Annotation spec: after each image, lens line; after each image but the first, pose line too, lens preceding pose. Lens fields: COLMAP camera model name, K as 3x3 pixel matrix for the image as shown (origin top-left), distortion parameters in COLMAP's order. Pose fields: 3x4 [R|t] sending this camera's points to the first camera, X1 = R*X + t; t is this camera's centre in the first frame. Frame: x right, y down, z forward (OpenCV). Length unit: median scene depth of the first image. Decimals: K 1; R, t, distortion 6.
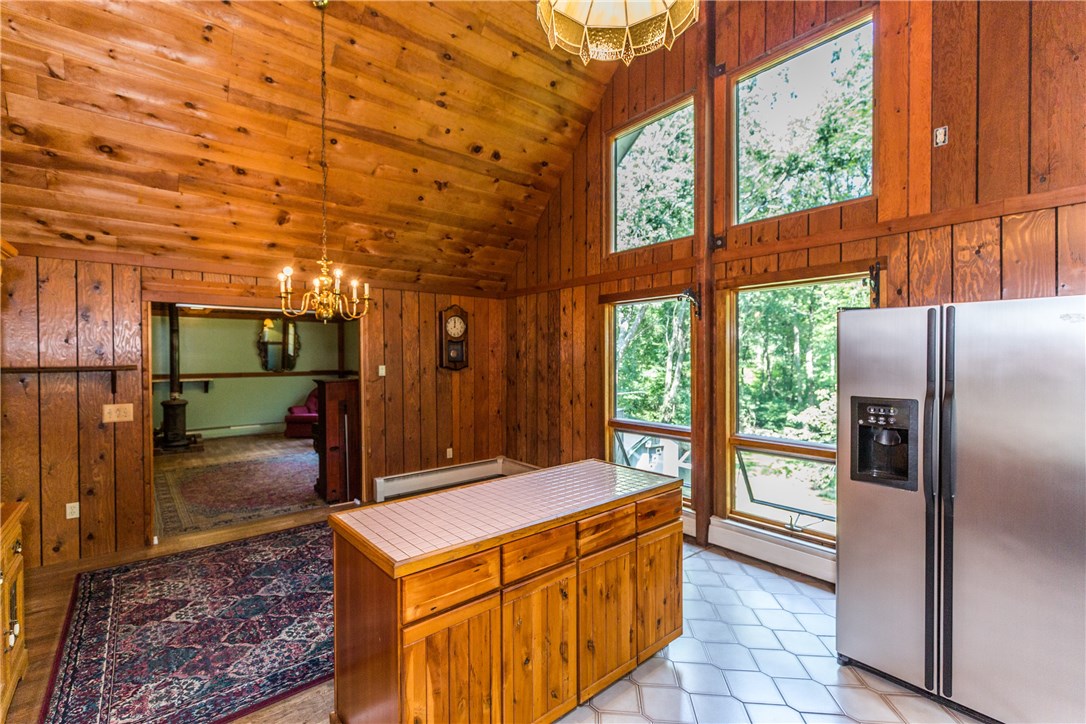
lens RADIAL K [[487.1, 0, 543.0], [0, 487.1, 362.0], [0, 0, 1]] dist [0.001858, 0.000188]
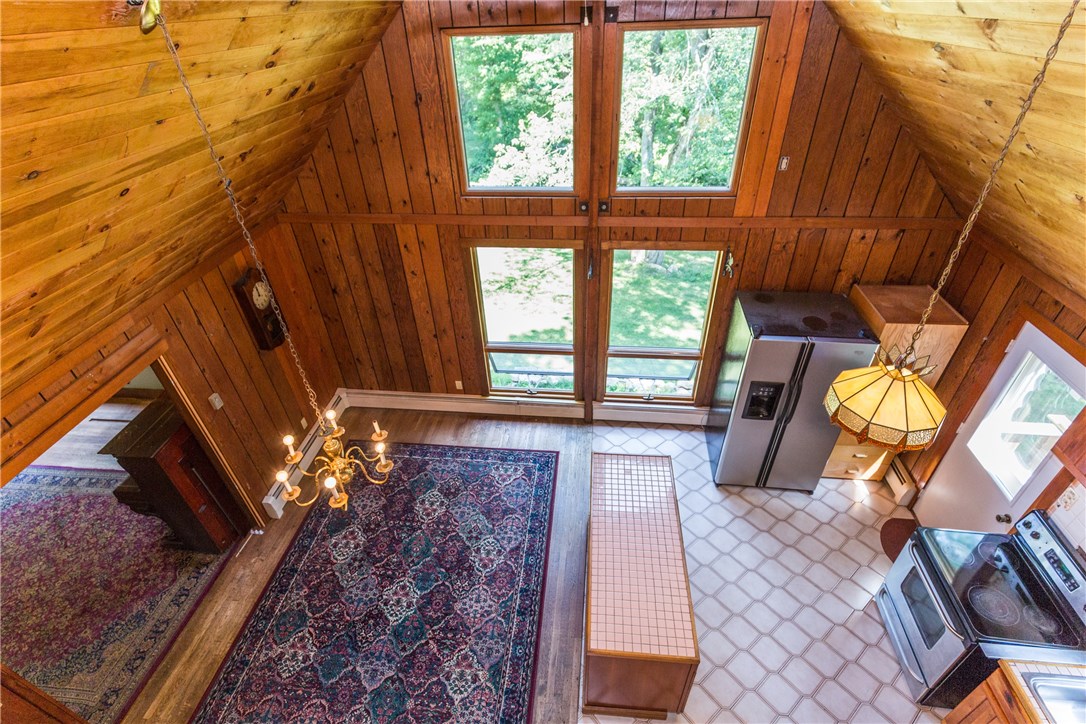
lens RADIAL K [[509.1, 0, 542.8], [0, 509.1, 367.0], [0, 0, 1]] dist [-0.000869, -0.000002]
pose [[0.721232, -0.433177, 0.540539, -0.498822], [0.042606, 0.806607, 0.589551, -0.629806], [-0.691382, -0.402173, 0.600206, 0.275246]]
